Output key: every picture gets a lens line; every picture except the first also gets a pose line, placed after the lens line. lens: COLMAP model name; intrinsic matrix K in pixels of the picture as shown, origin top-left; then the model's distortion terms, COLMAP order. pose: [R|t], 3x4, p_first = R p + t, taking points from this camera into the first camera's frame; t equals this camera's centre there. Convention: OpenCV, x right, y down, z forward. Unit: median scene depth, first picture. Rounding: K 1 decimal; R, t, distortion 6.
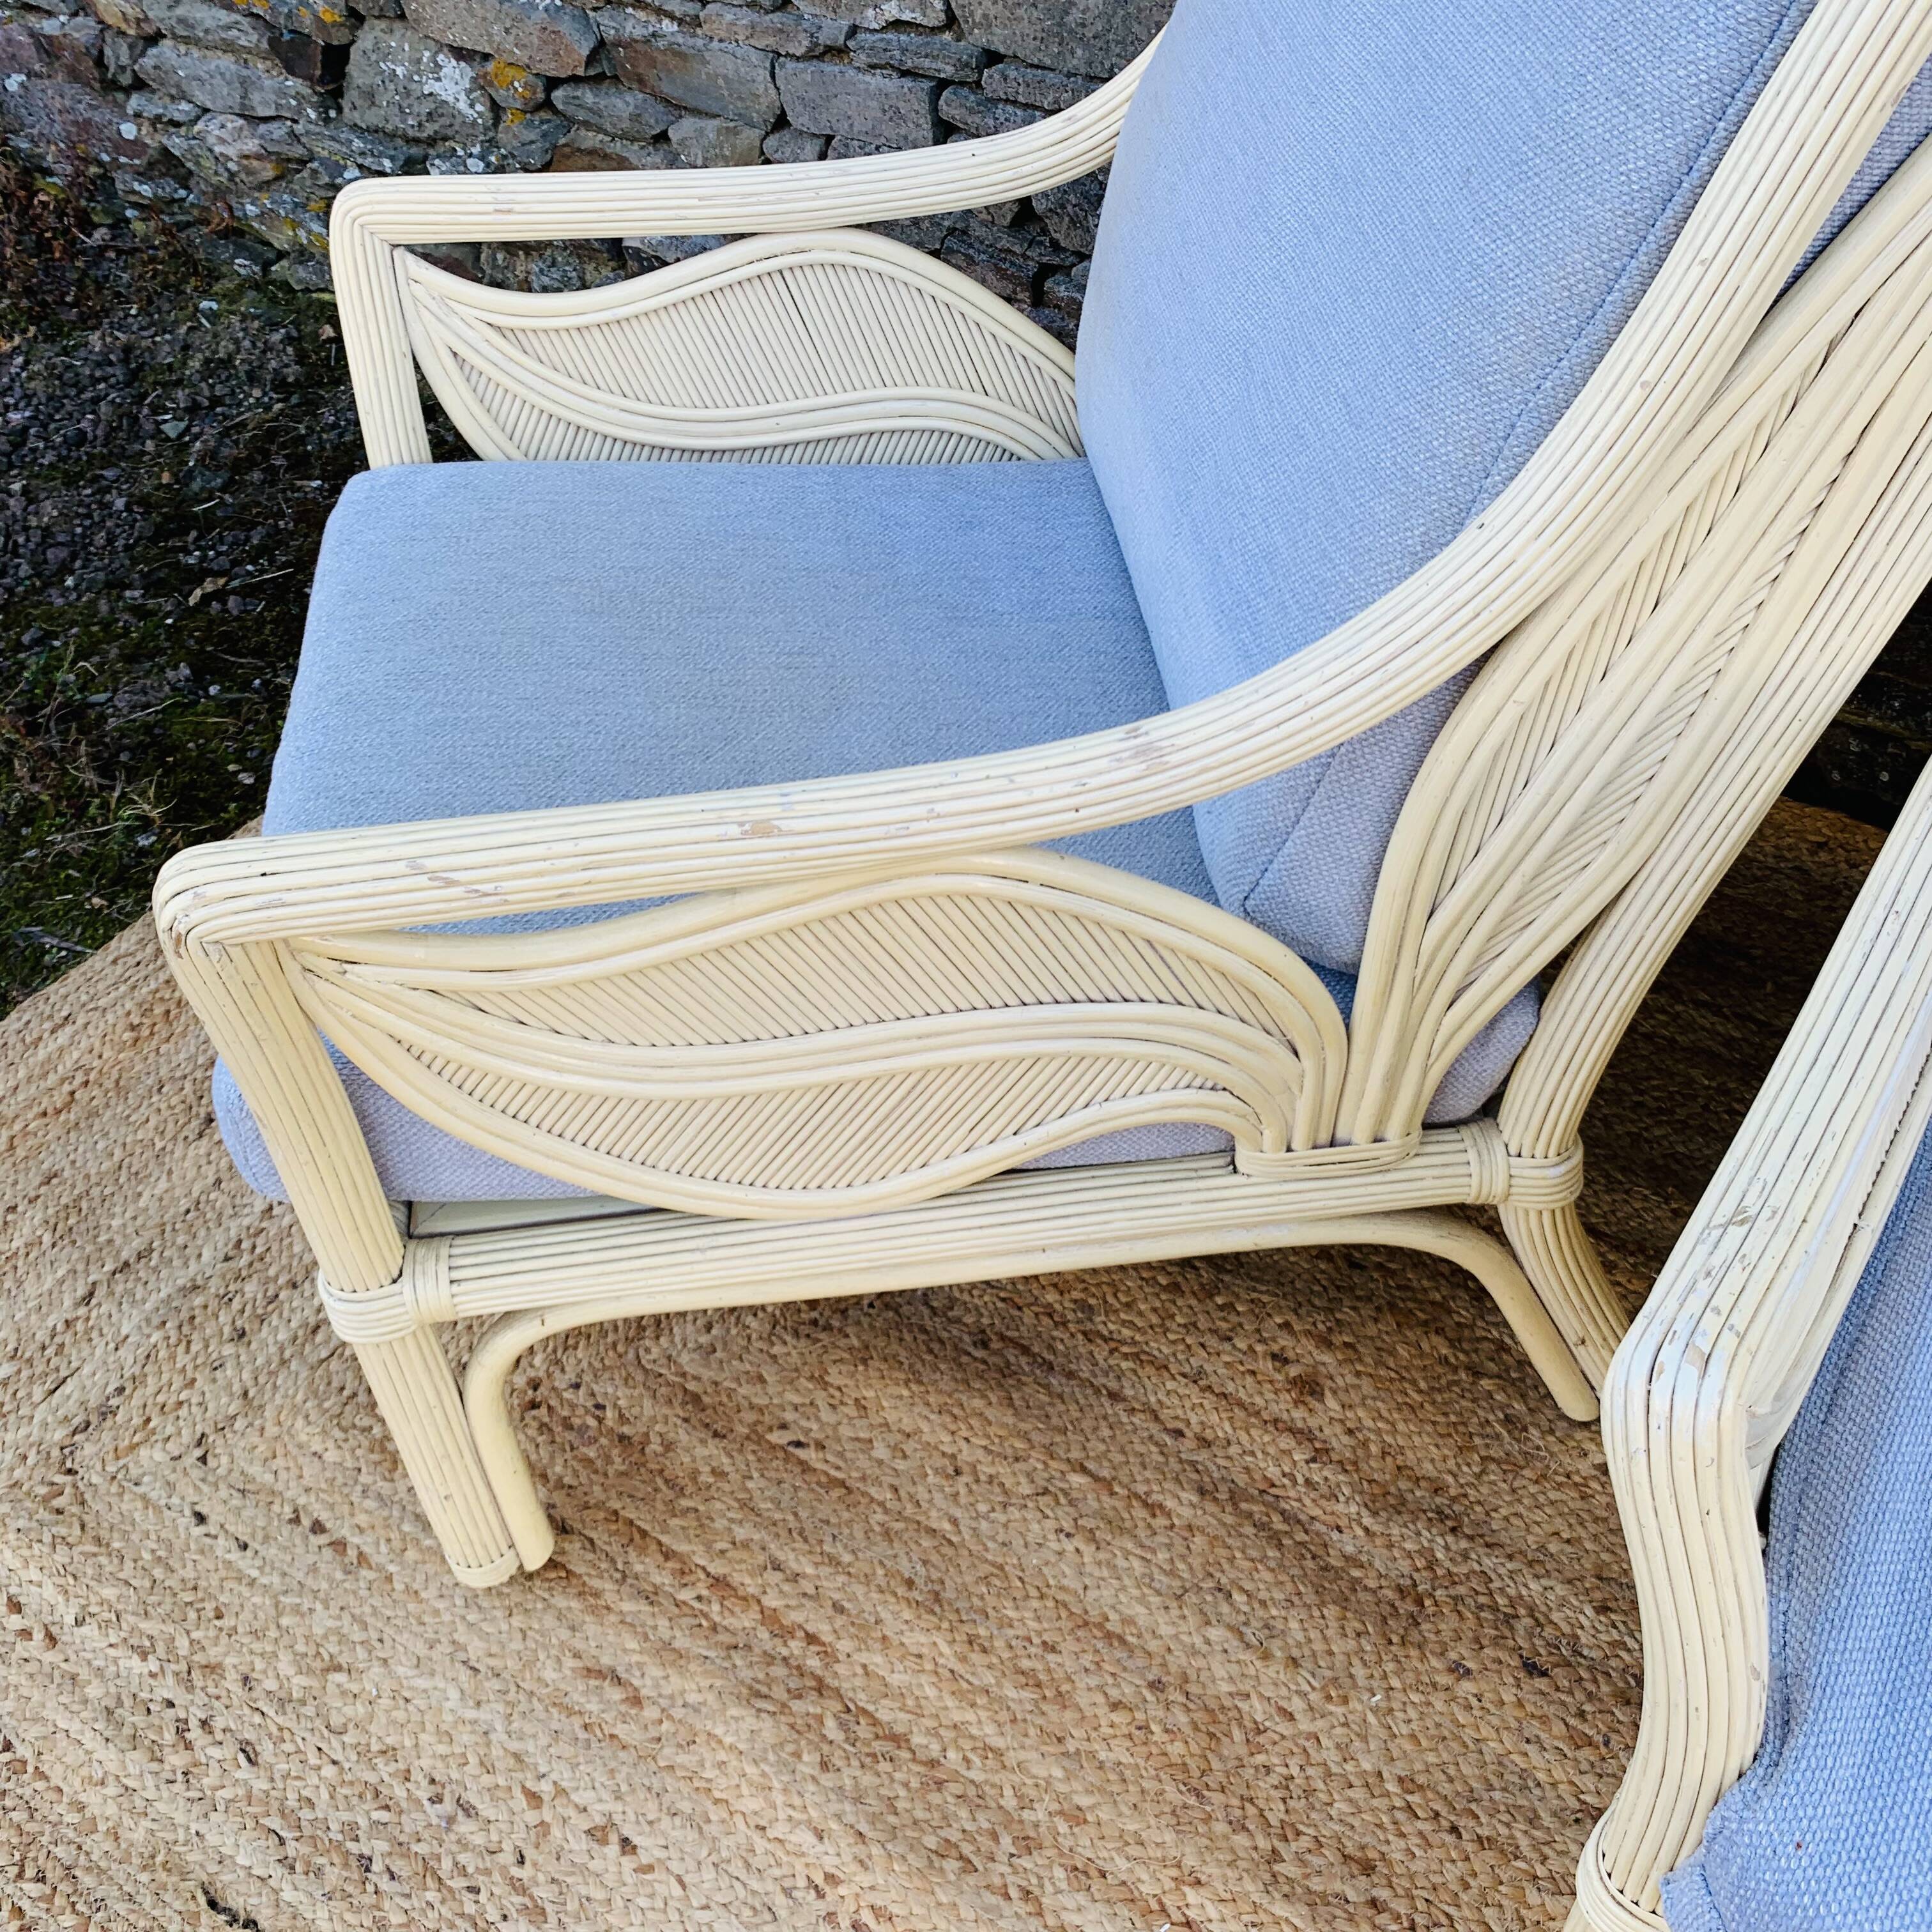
lens RADIAL K [[2001.0, 0, 940.5], [0, 2001.0, 951.2], [0, 0, 1]] dist [0.005696, 0.000000]
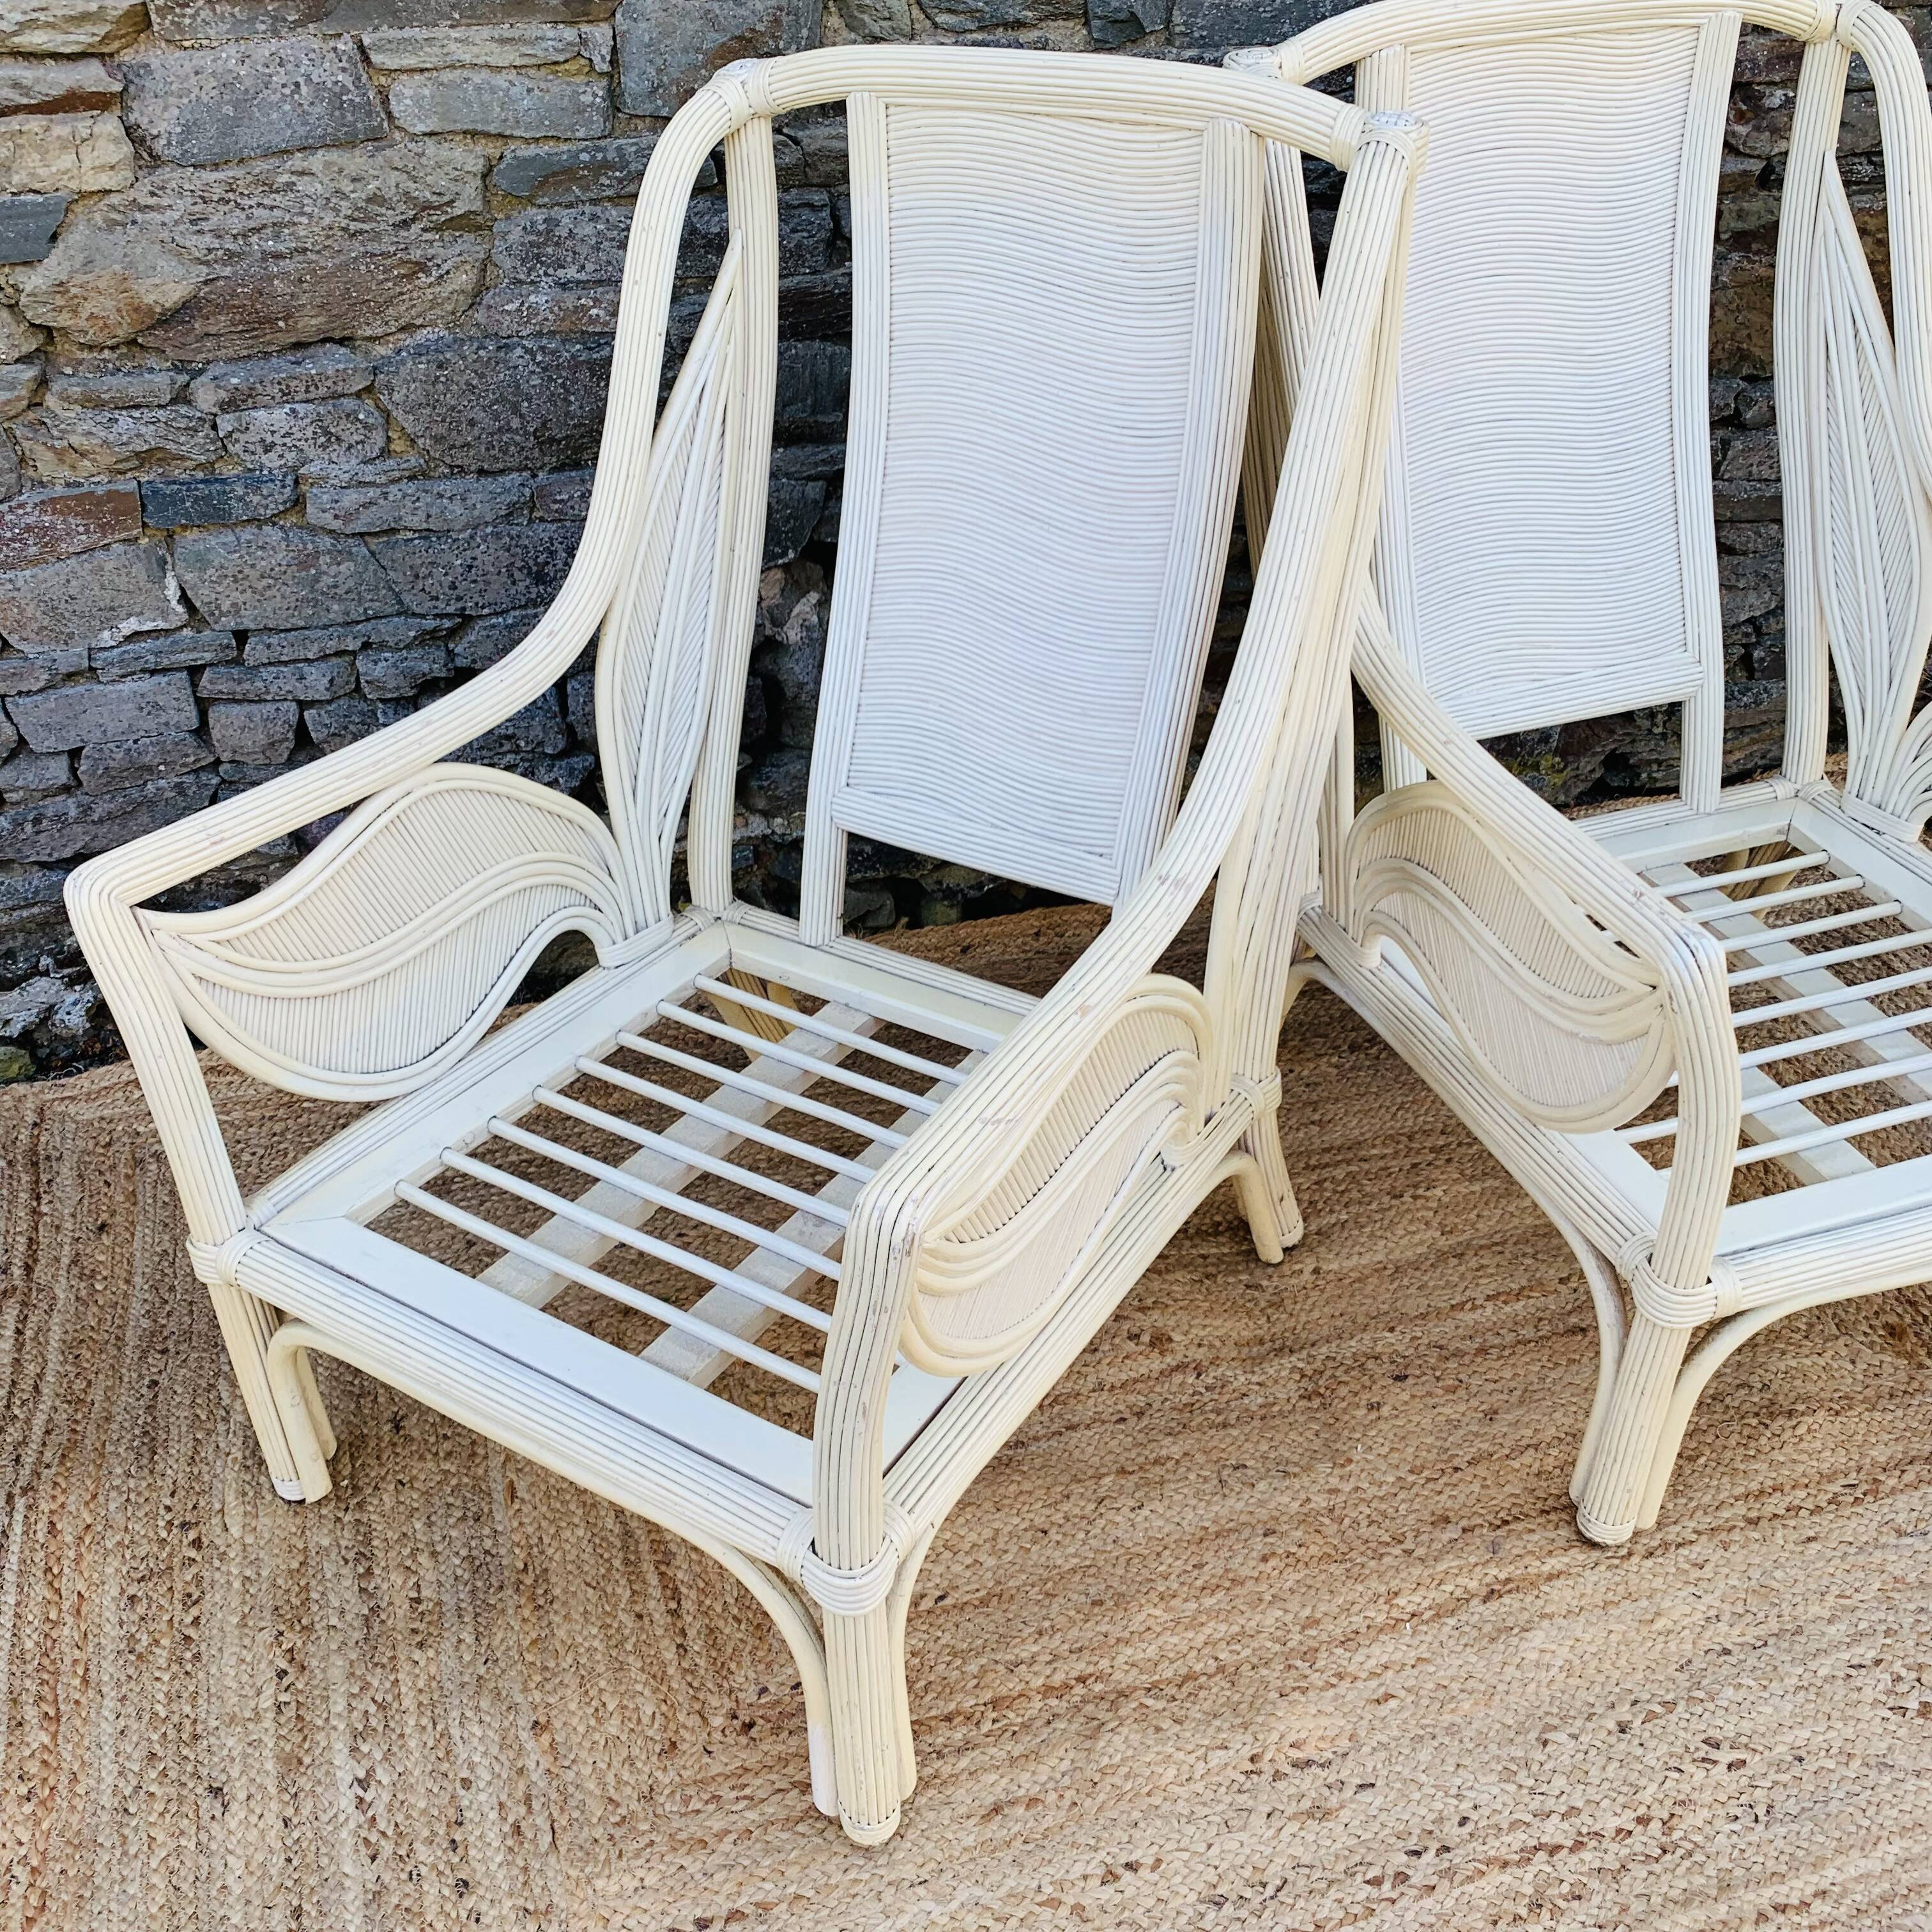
lens RADIAL K [[2001.0, 0, 945.2], [0, 2001.0, 971.3], [0, 0, 1]] dist [0.005696, 0.000000]
pose [[0.635921, -0.384680, 0.669048, -0.727974], [0.516862, 0.856068, 0.000940, -0.082479], [-0.573112, 0.345208, 0.743218, -0.053696]]
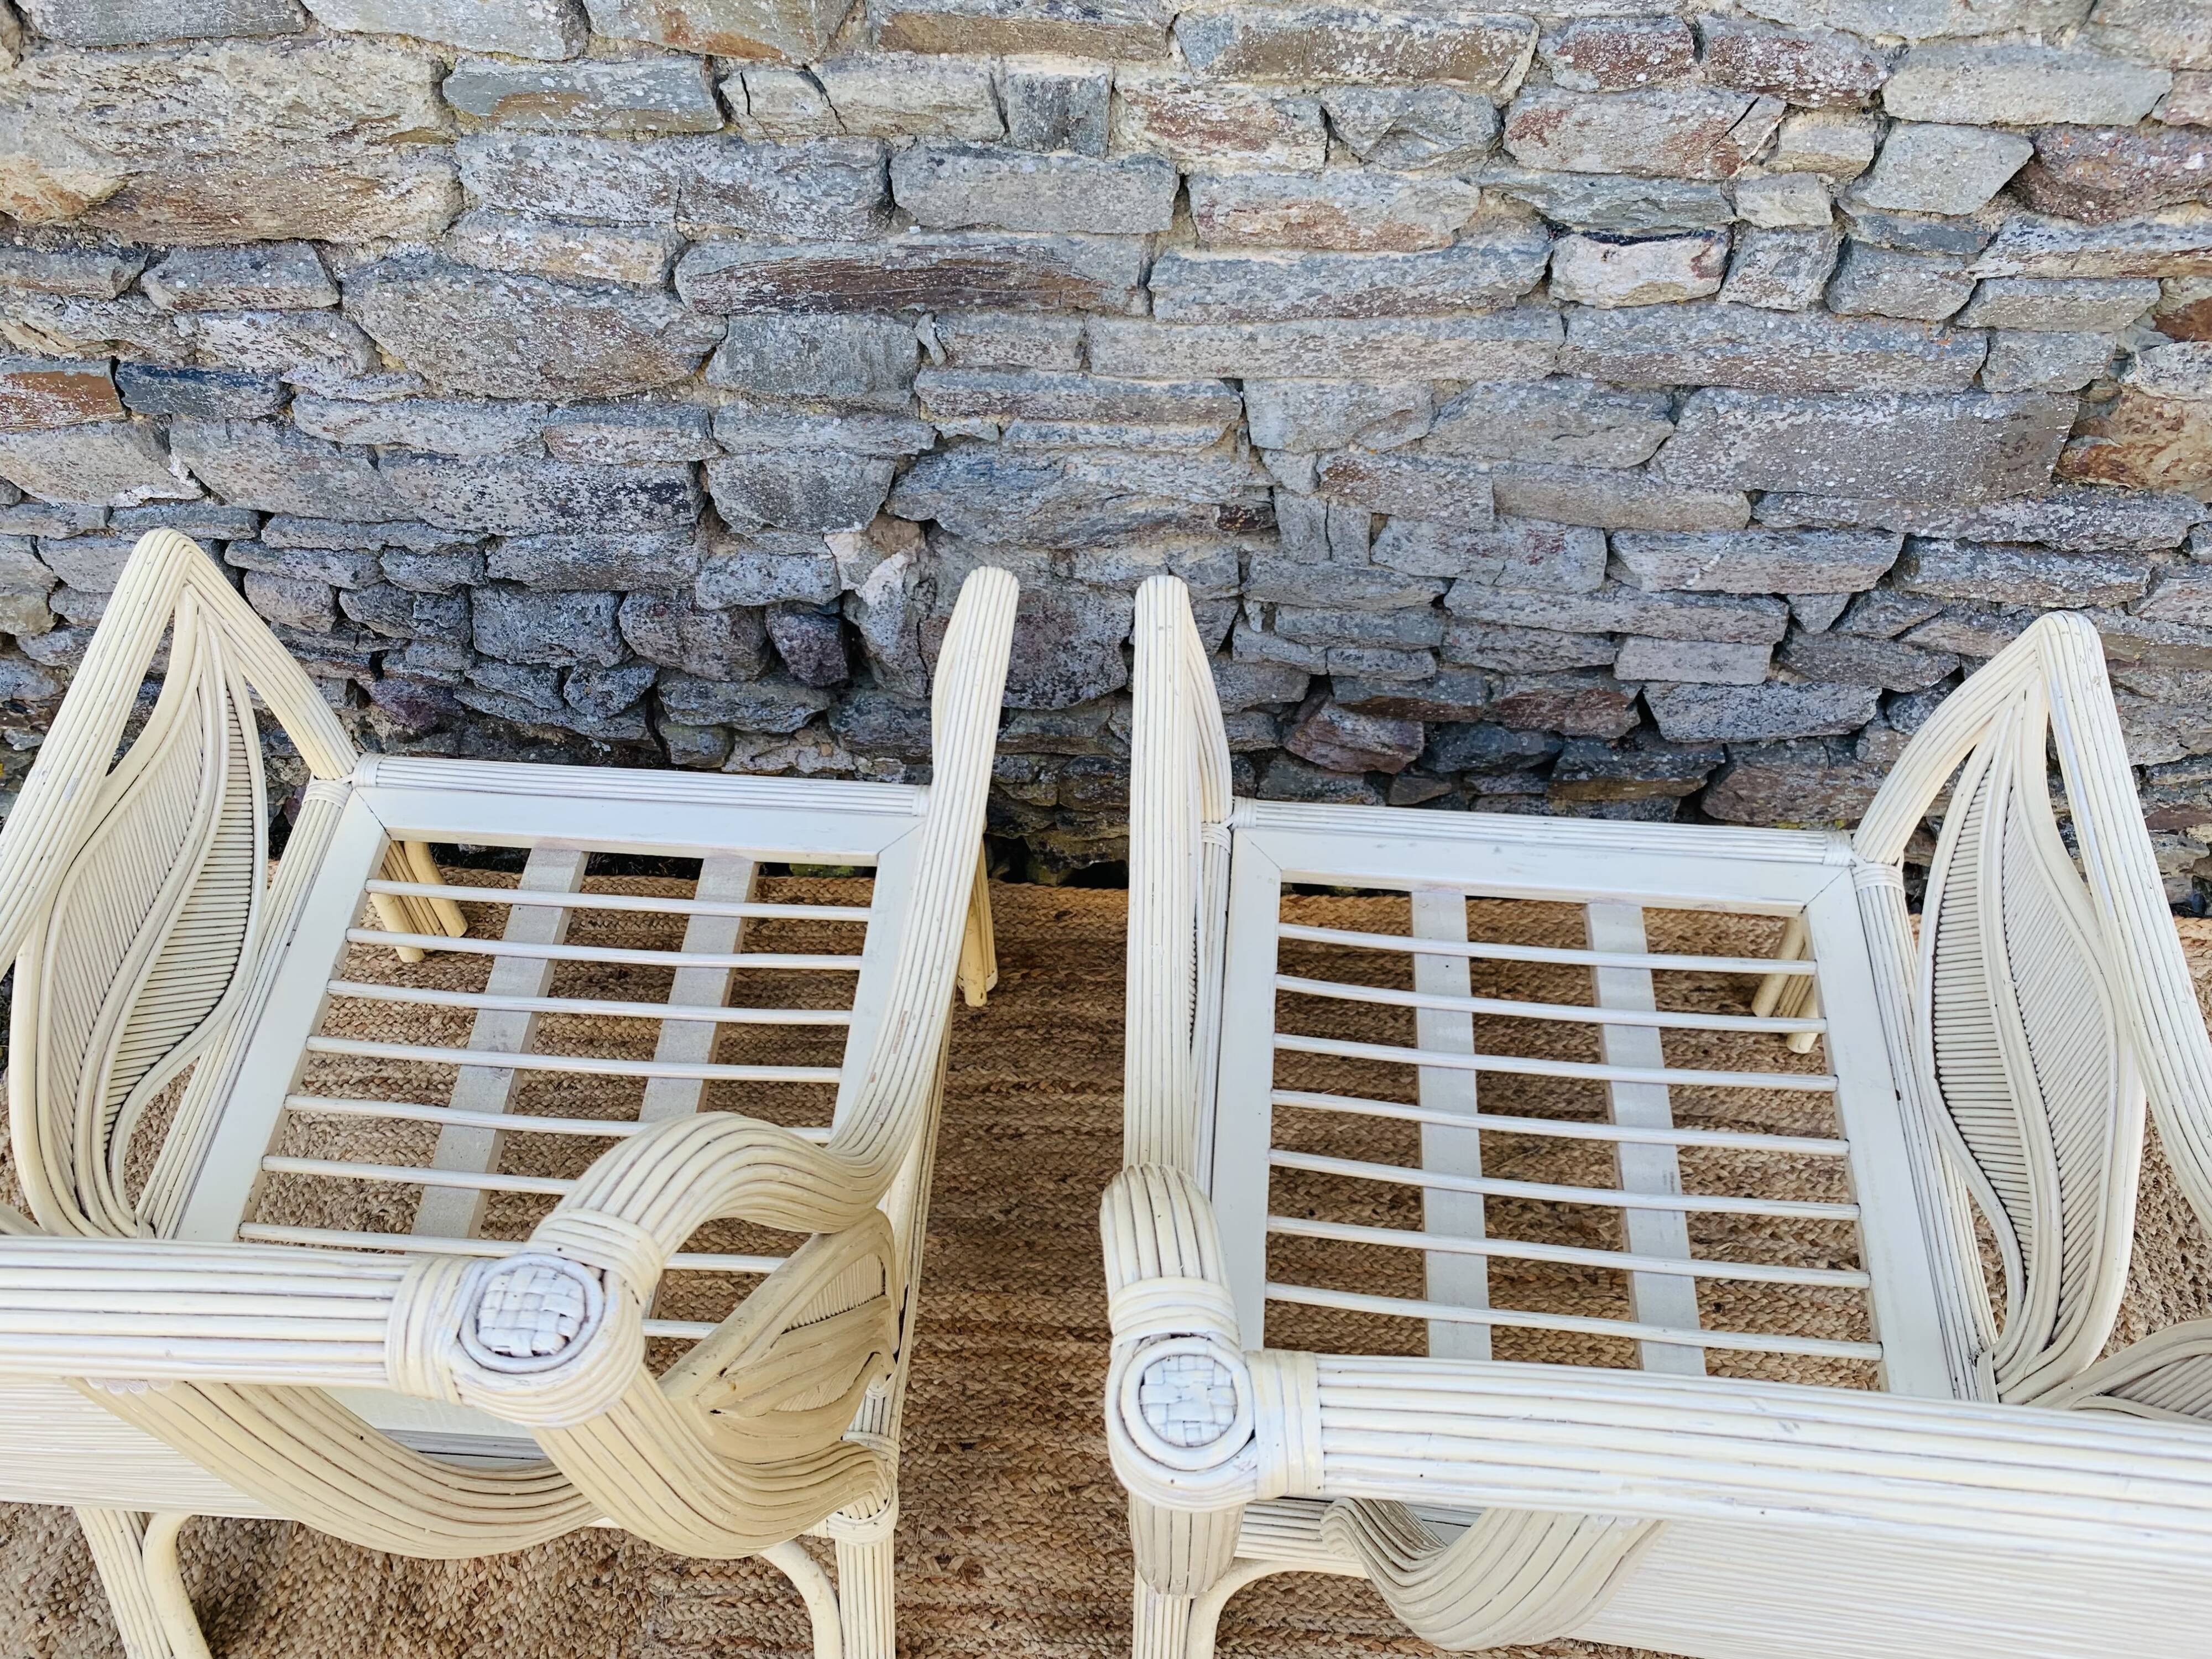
lens RADIAL K [[1728.0, 0, 1085.4], [0, 1728.0, 834.9], [0, 0, 1]] dist [-0.011615, 0.015767]
pose [[0.864016, -0.362031, 0.349870, 0.027208], [0.324456, 0.931768, 0.162899, -0.370140], [-0.384972, -0.027230, 0.922526, -0.048283]]
